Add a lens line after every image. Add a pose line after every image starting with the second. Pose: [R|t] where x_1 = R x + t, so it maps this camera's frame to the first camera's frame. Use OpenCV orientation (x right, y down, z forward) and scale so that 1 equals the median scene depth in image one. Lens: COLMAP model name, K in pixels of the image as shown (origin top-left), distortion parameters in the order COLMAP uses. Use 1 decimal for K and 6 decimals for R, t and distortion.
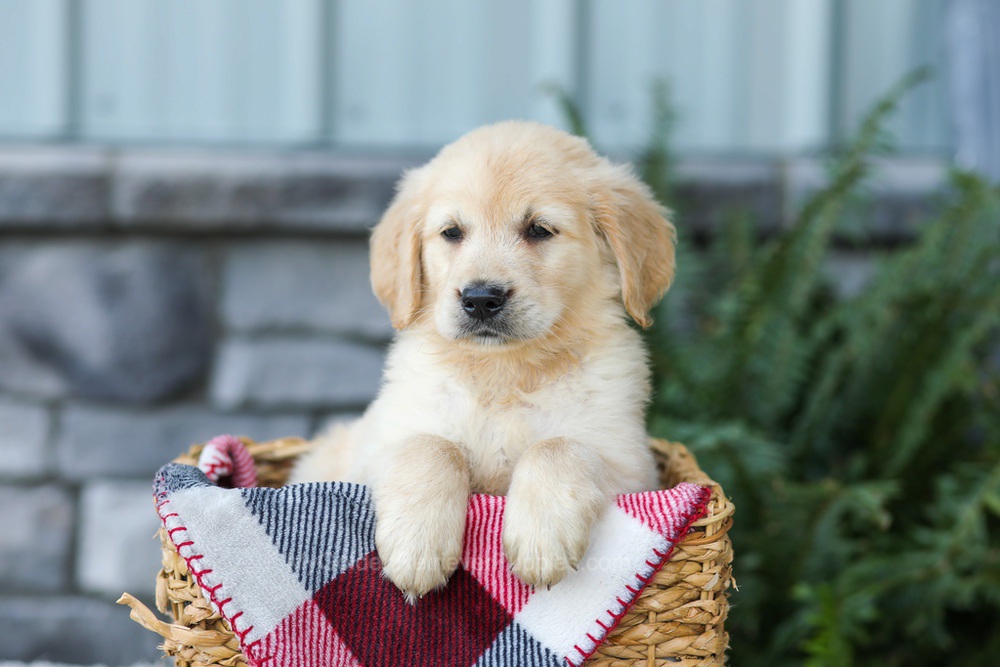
lens RADIAL K [[2825.0, 0, 498.0], [0, 2825.0, 277.1], [0, 0, 1]] dist [-0.011407, -0.239944]
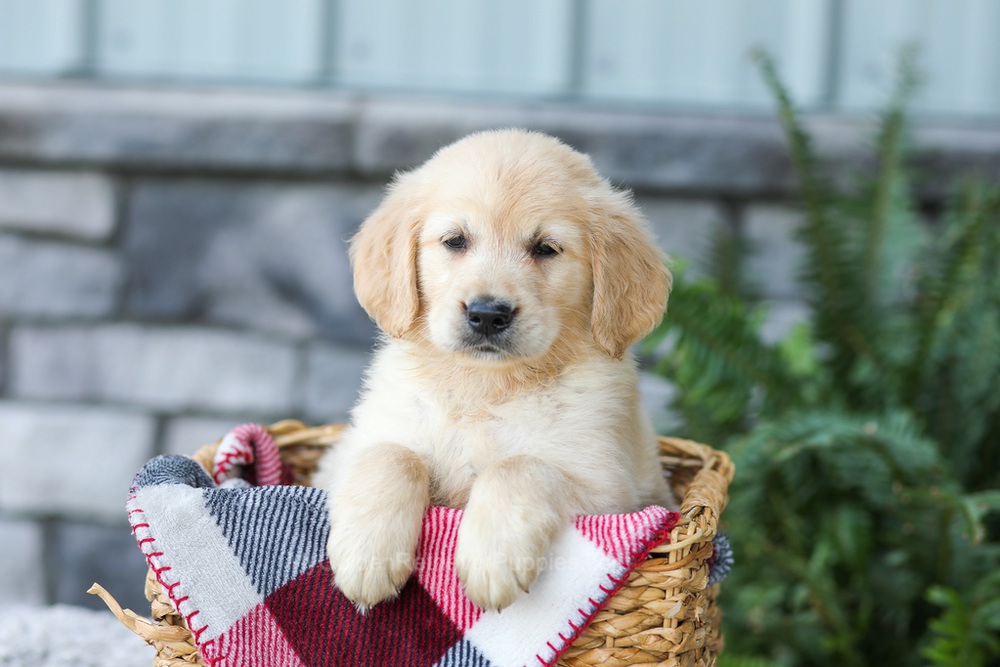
lens RADIAL K [[2825.0, 0, 498.0], [0, 2825.0, 277.1], [0, 0, 1]] dist [-0.011407, -0.239944]
pose [[0.979251, 0.042895, -0.198058, 0.208023], [-0.034961, 0.998446, 0.043387, -0.047872], [0.199611, -0.035562, 0.979230, 0.036687]]
